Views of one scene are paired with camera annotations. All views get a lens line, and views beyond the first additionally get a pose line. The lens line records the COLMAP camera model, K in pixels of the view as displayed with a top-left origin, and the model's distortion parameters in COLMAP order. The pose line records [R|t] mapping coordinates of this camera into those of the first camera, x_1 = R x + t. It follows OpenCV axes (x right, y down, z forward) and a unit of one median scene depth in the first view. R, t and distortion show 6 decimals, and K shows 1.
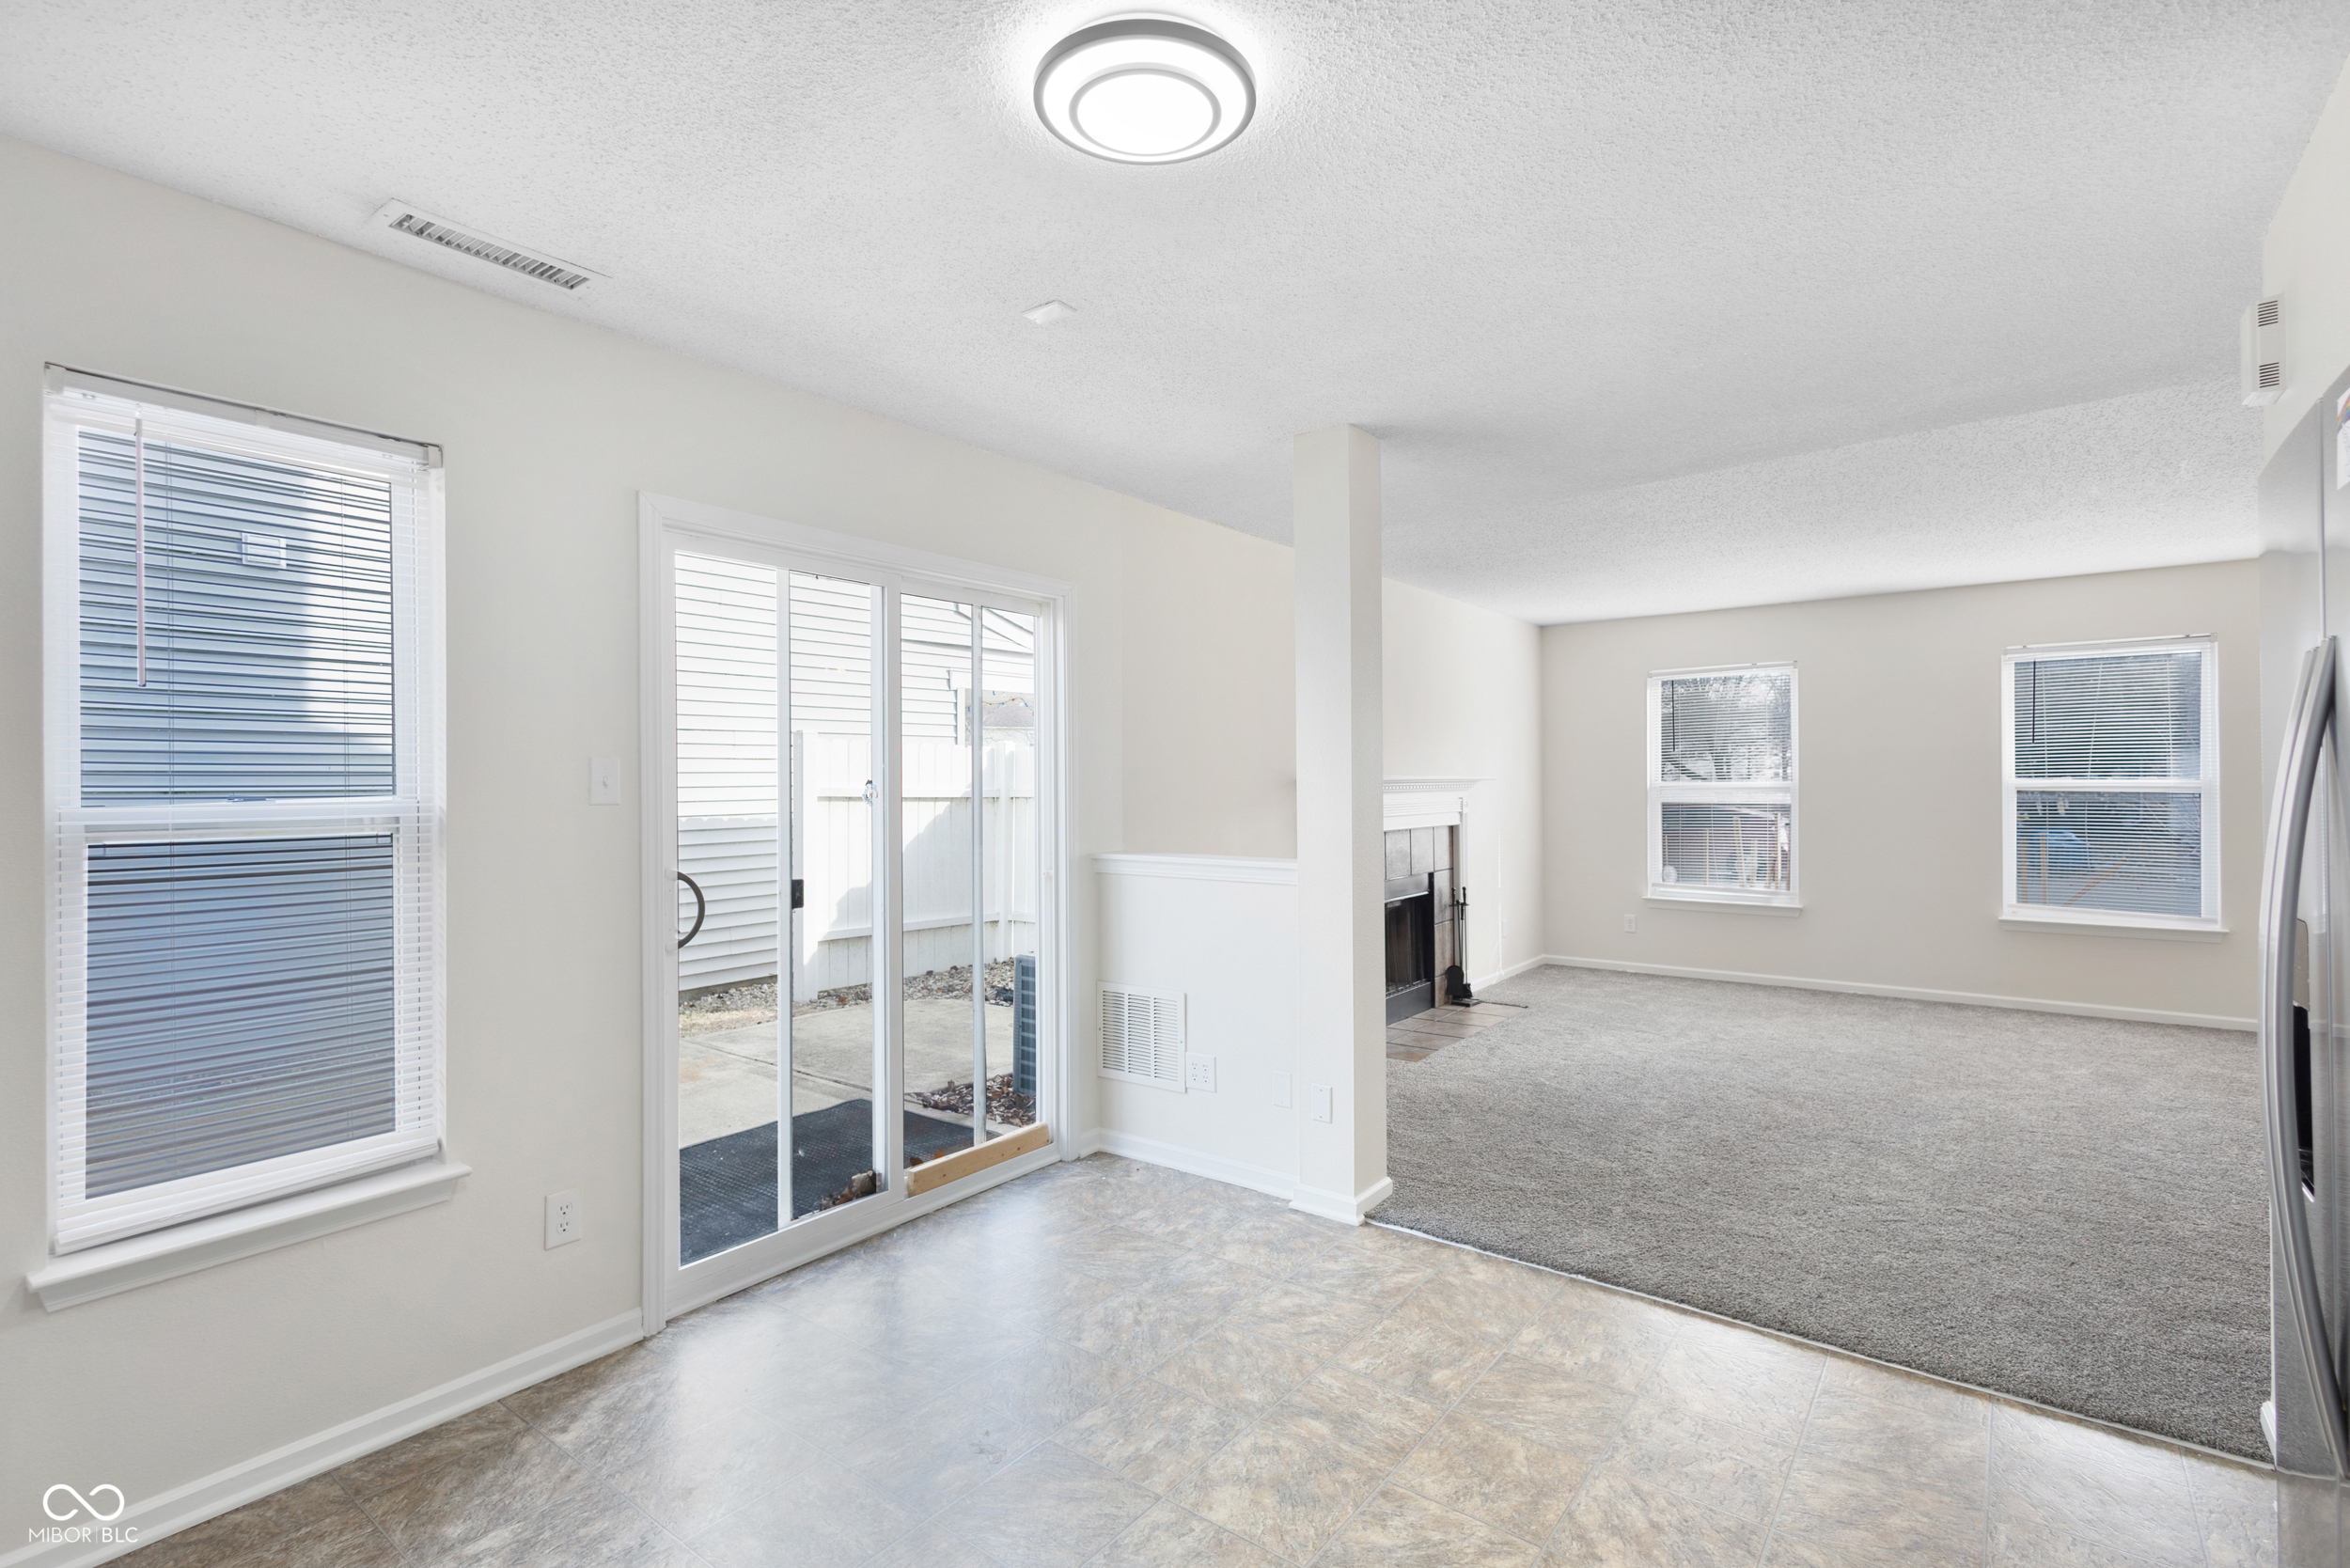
lens RADIAL K [[1080.0, 0, 1181.6], [0, 1080.0, 777.5], [0, 0, 1]] dist [-0.000739, -0.000664]
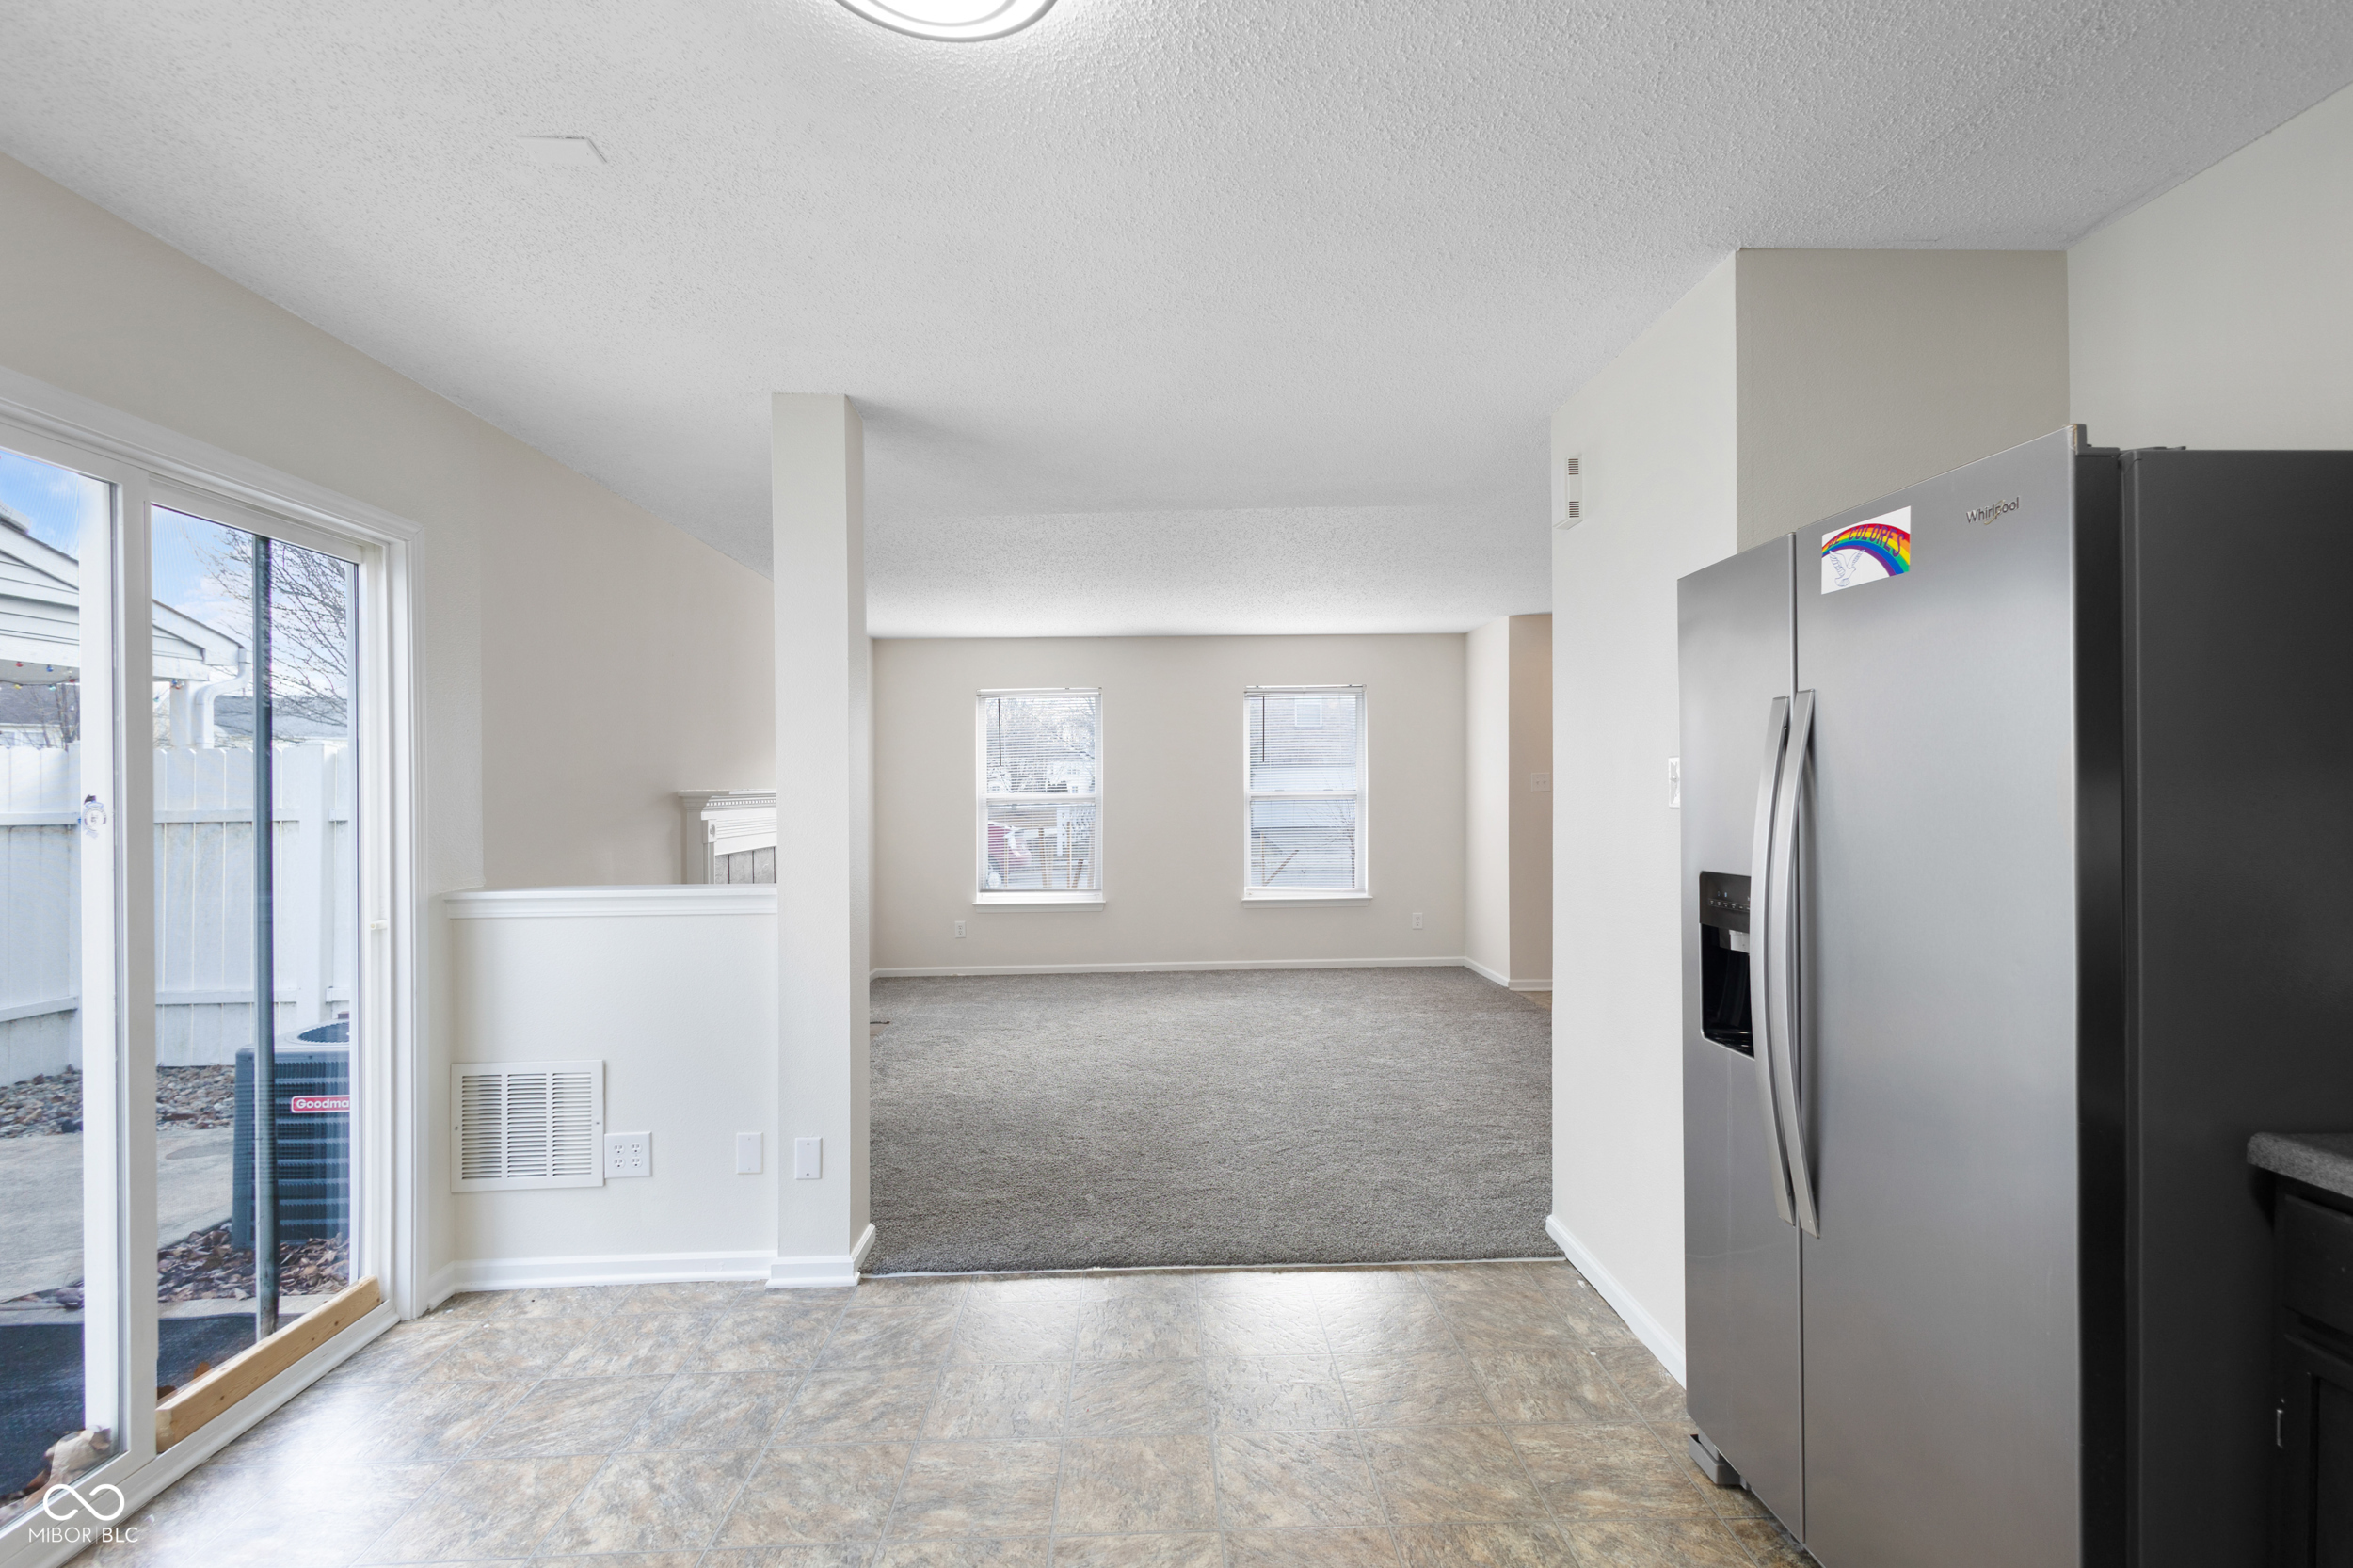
lens RADIAL K [[1081.3, 0, 1183.1], [0, 1081.3, 777.5], [0, 0, 1]] dist [-0.000739, -0.000664]
pose [[0.769116, 0.002908, 0.639102, -0.203716], [0.005988, 0.999913, -0.011756, 0.003772], [-0.639081, 0.012868, 0.769032, 0.126398]]
